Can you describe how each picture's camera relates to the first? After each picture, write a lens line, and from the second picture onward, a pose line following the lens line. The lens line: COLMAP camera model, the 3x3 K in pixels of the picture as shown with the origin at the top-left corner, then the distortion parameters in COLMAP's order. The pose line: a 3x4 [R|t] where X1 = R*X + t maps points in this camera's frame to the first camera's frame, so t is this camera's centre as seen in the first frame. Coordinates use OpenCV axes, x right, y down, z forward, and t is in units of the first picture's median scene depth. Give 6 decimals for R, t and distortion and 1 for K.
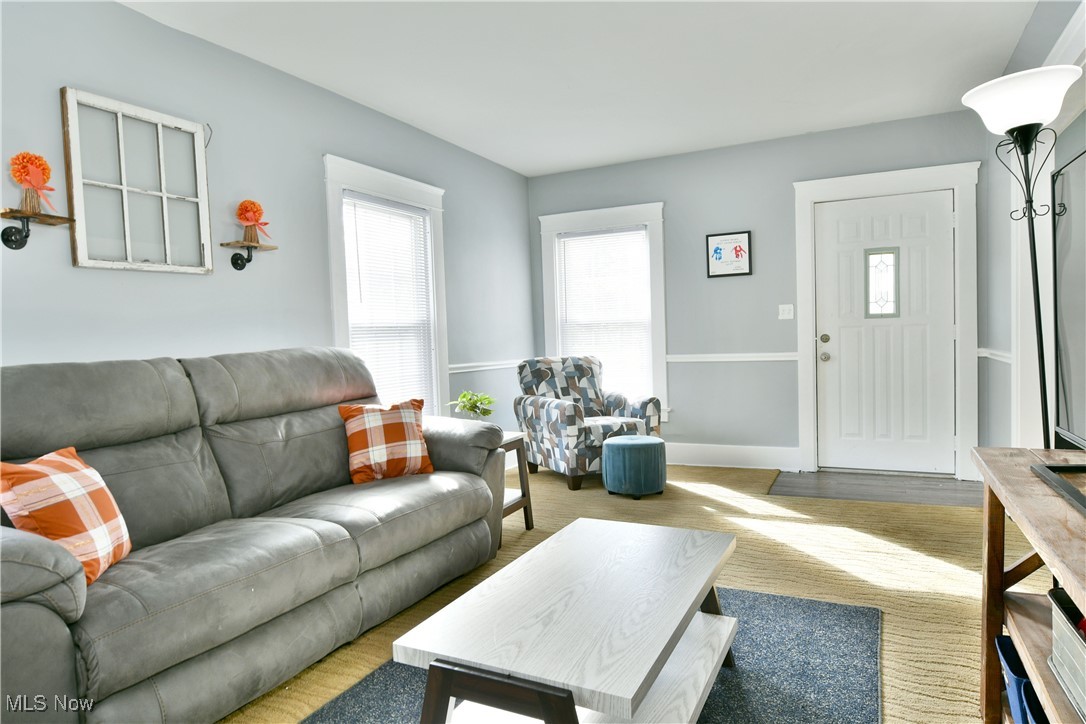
lens RADIAL K [[664.8, 0, 539.6], [0, 664.8, 366.9], [0, 0, 1]] dist [-0.011199, -0.005264]
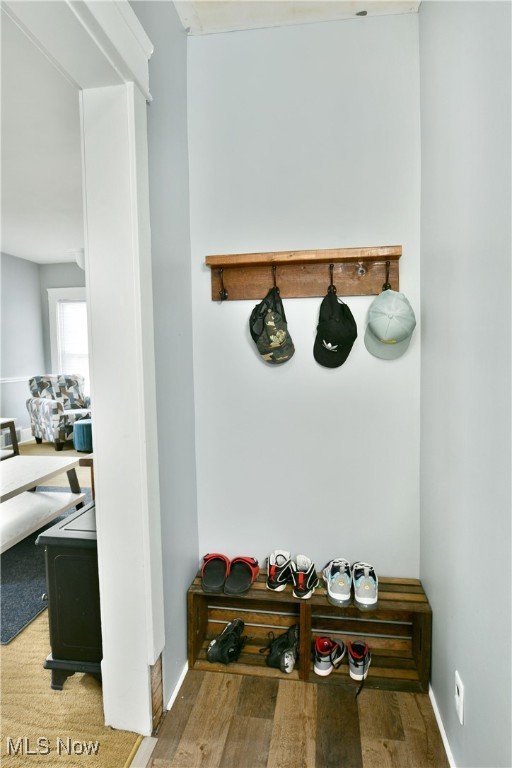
lens RADIAL K [[470.1, 0, 253.9], [0, 470.1, 379.7], [0, 0, 1]] dist [-0.011199, -0.005264]
pose [[0.950054, -0.001889, 0.312079, 0.146270], [-0.001143, 0.999954, 0.009534, -0.014782], [-0.312082, -0.009415, 0.950008, -0.314626]]
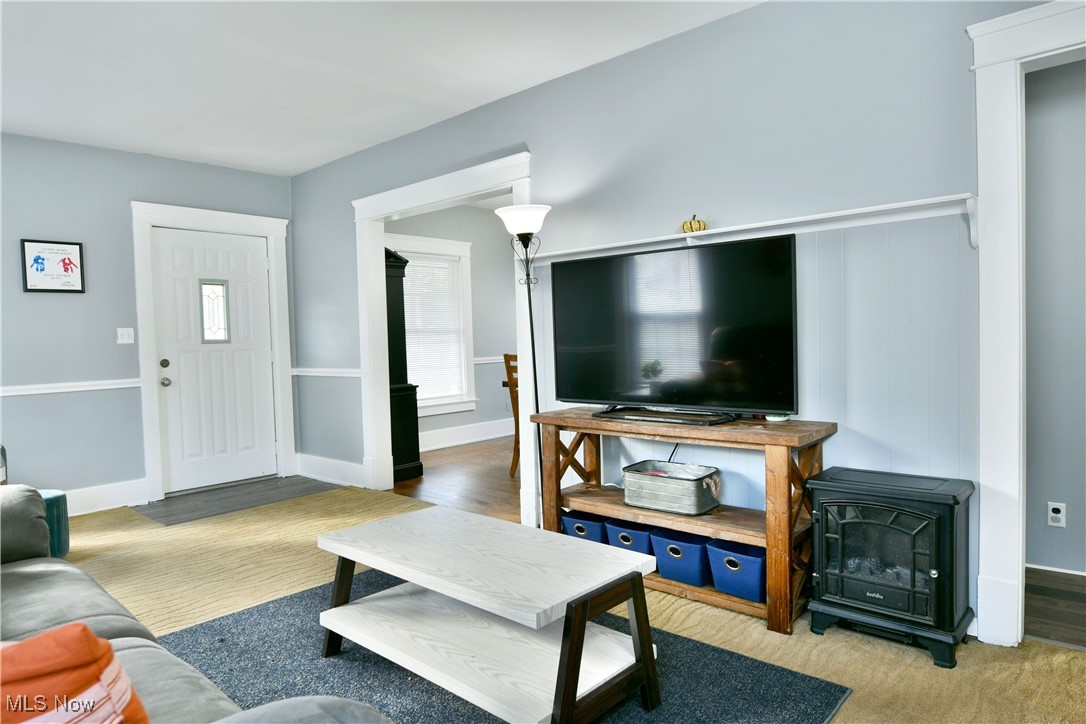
lens RADIAL K [[664.8, 0, 538.5], [0, 664.8, 363.9], [0, 0, 1]] dist [-0.011199, -0.005264]
pose [[0.270252, -0.013563, 0.962694, -0.378217], [0.066212, 0.997795, -0.004529, -0.000257], [-0.960510, 0.064966, 0.270554, 0.193320]]
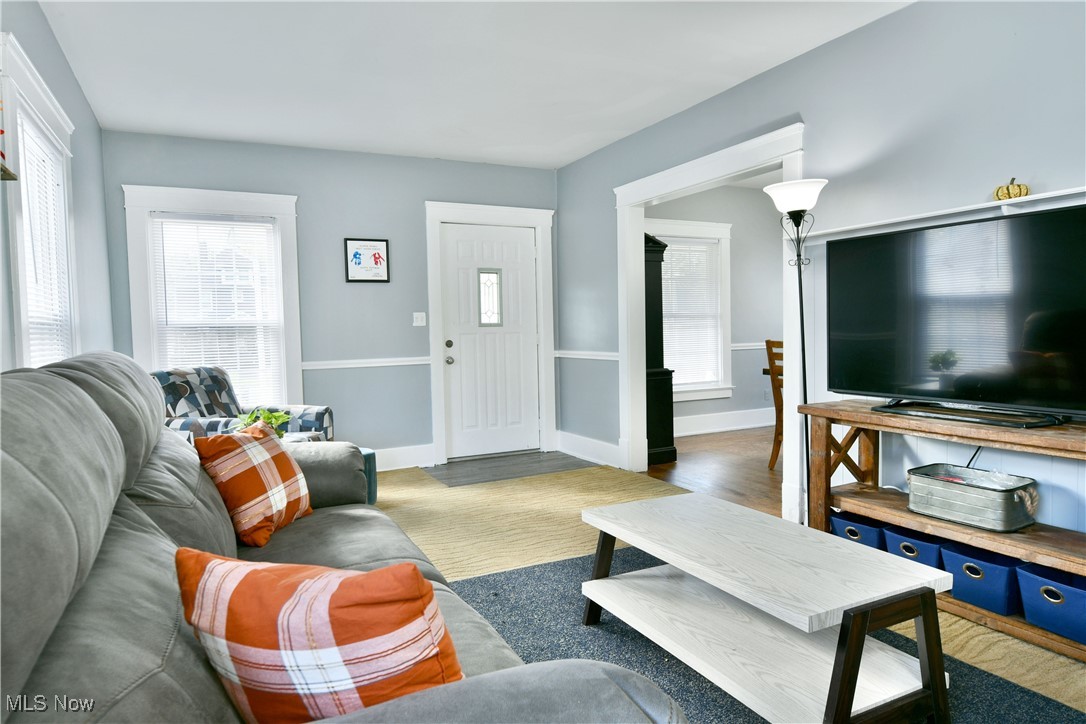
lens RADIAL K [[664.8, 0, 538.8], [0, 664.8, 364.9], [0, 0, 1]] dist [-0.011199, -0.005264]
pose [[0.602140, -0.024195, 0.798024, -0.382140], [0.040725, 0.999170, -0.000436, -0.000377], [-0.797351, 0.032762, 0.602626, 0.201639]]
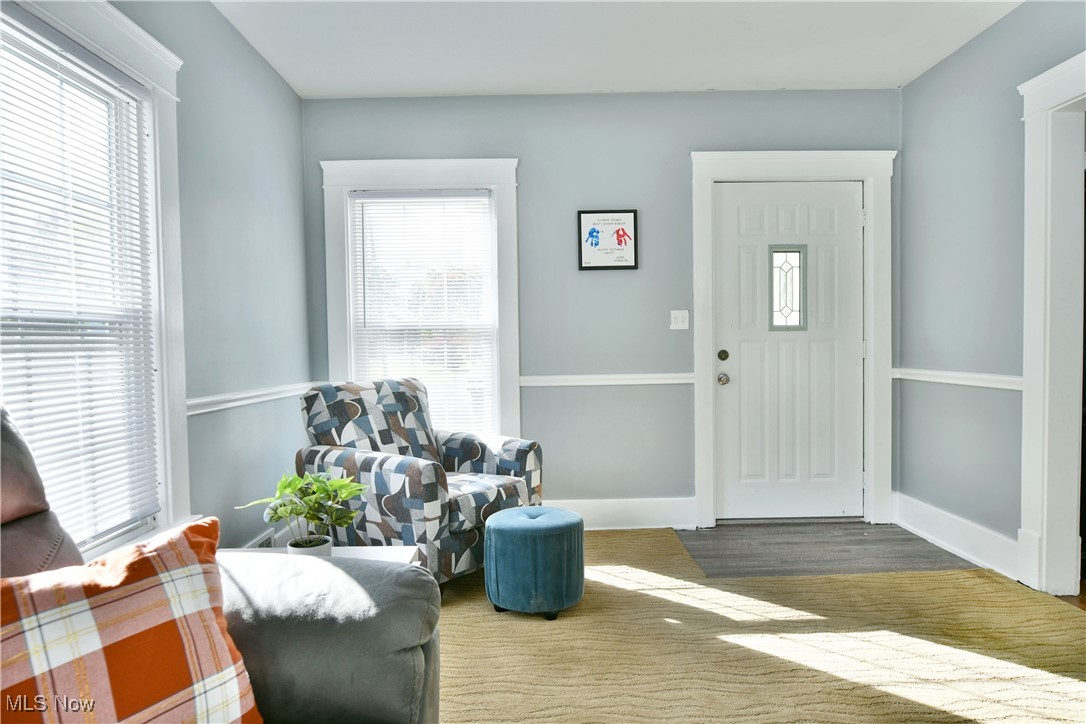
lens RADIAL K [[664.8, 0, 539.8], [0, 664.8, 363.5], [0, 0, 1]] dist [-0.011199, -0.005264]
pose [[0.891977, 0.003595, 0.452067, -0.119455], [0.008626, 0.999651, -0.024969, -0.015423], [-0.451999, 0.026171, 0.891634, 0.400543]]
